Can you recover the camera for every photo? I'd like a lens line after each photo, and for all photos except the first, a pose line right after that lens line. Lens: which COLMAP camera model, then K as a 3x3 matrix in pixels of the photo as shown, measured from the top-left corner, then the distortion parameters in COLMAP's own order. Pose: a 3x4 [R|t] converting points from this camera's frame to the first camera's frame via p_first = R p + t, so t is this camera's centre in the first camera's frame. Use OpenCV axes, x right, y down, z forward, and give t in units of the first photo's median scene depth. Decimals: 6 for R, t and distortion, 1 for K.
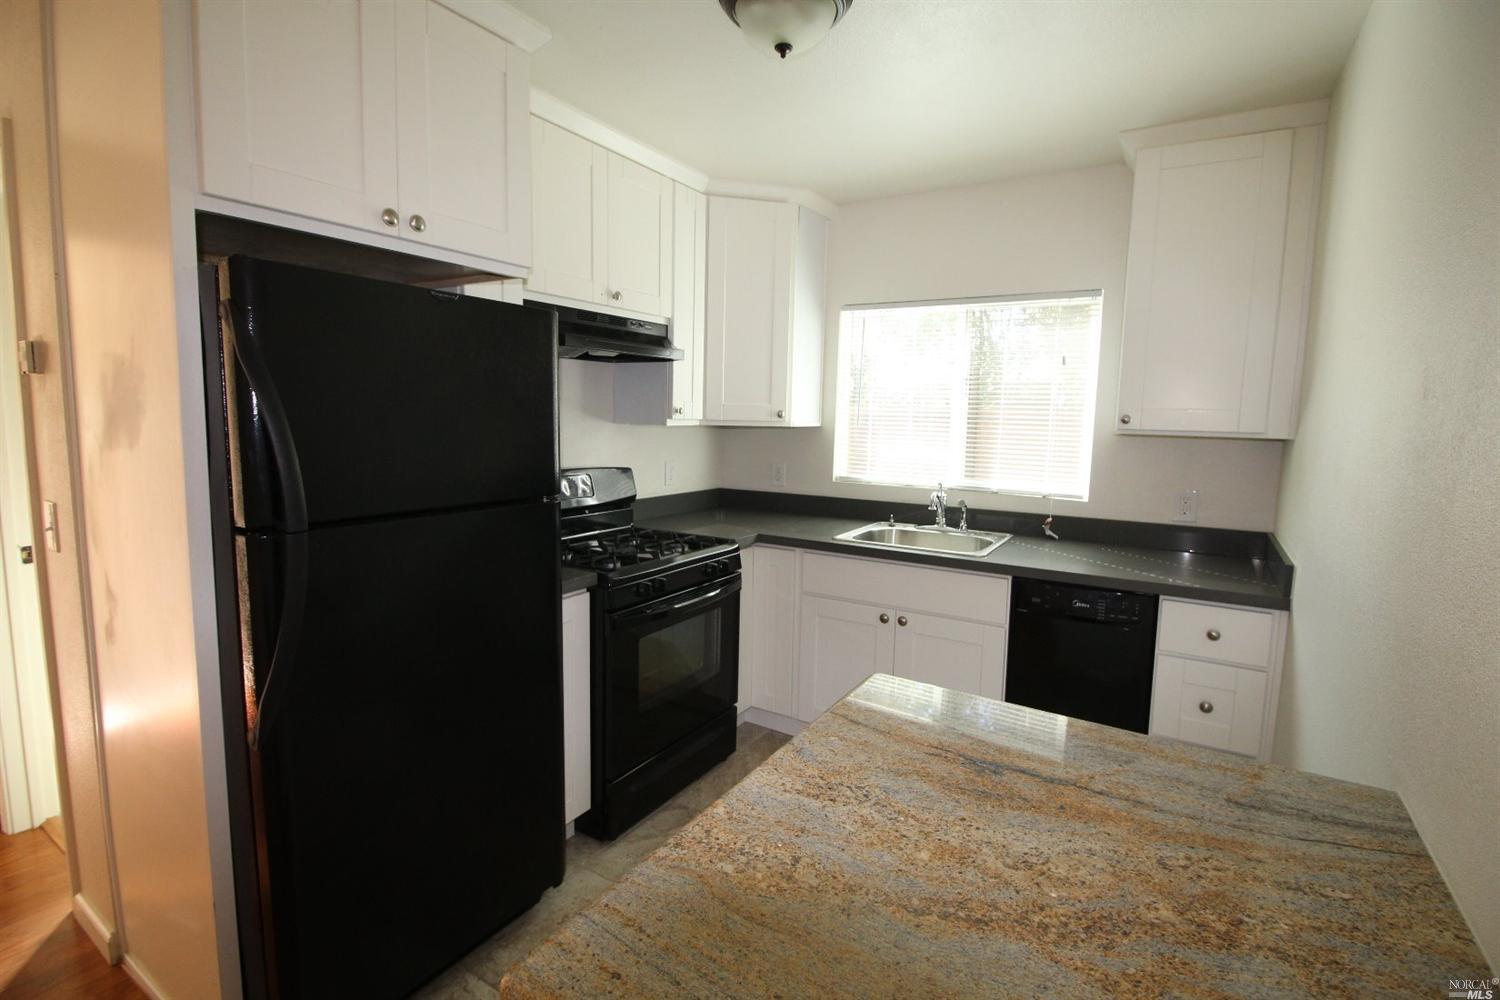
lens RADIAL K [[701.2, 0, 756.6], [0, 701.2, 488.9], [0, 0, 1]] dist [0.003226, 0.000163]
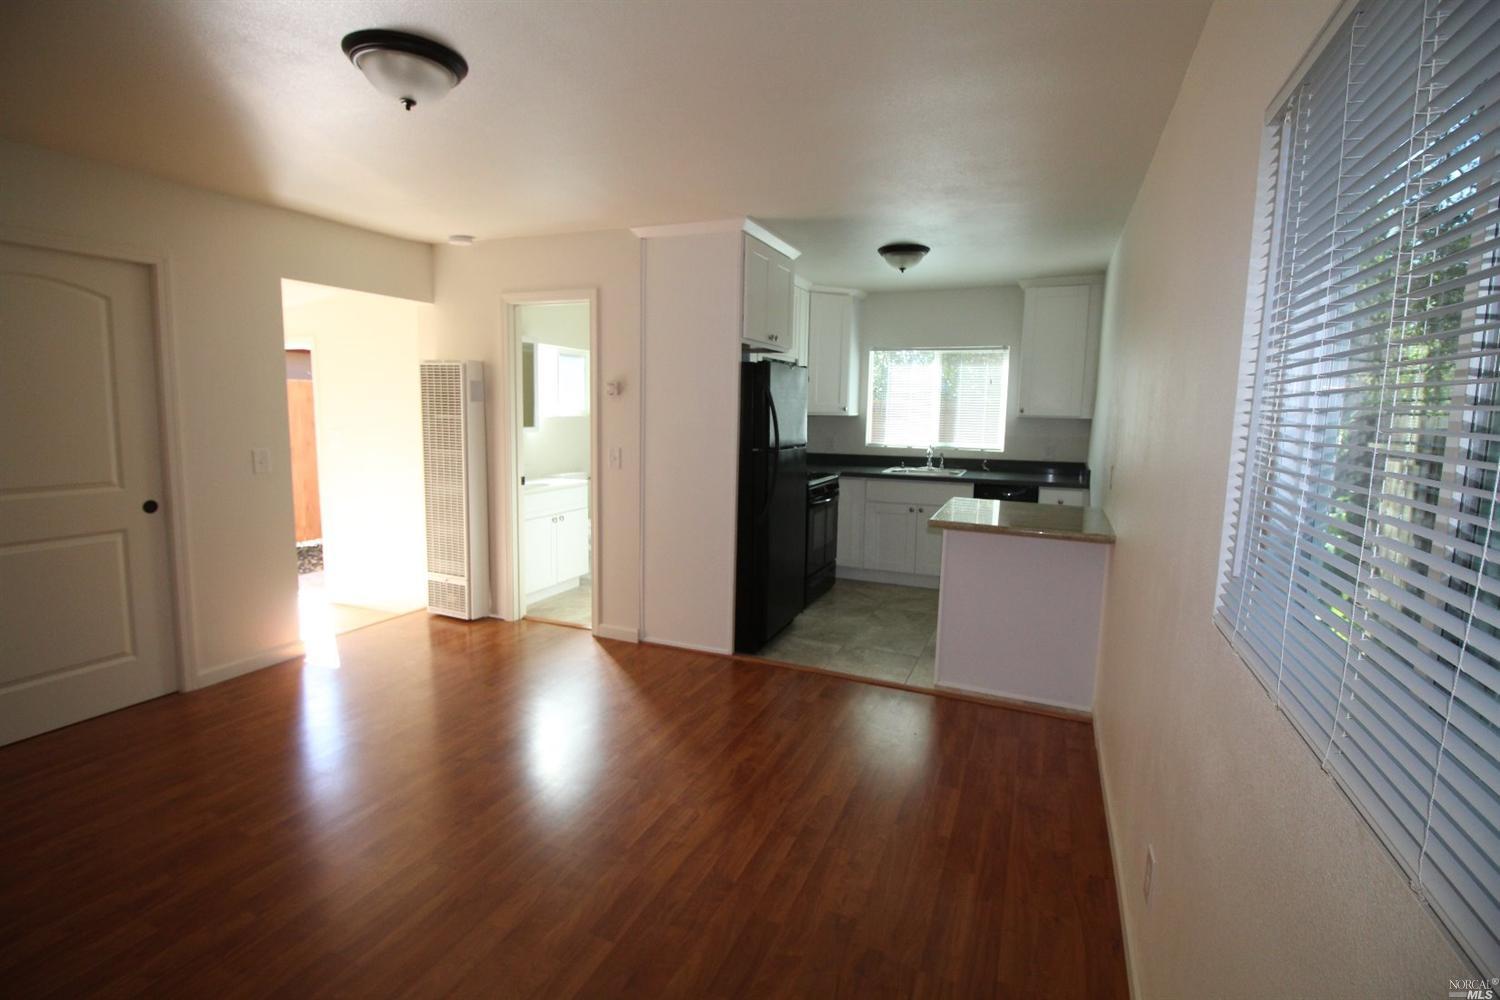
lens RADIAL K [[701.2, 0, 741.8], [0, 701.2, 500.8], [0, 0, 1]] dist [0.003226, 0.000163]
pose [[0.988897, -0.024807, 0.146517, -0.554799], [0.021629, 0.999496, 0.023244, 0.093475], [-0.147020, -0.019817, 0.988935, -0.863028]]
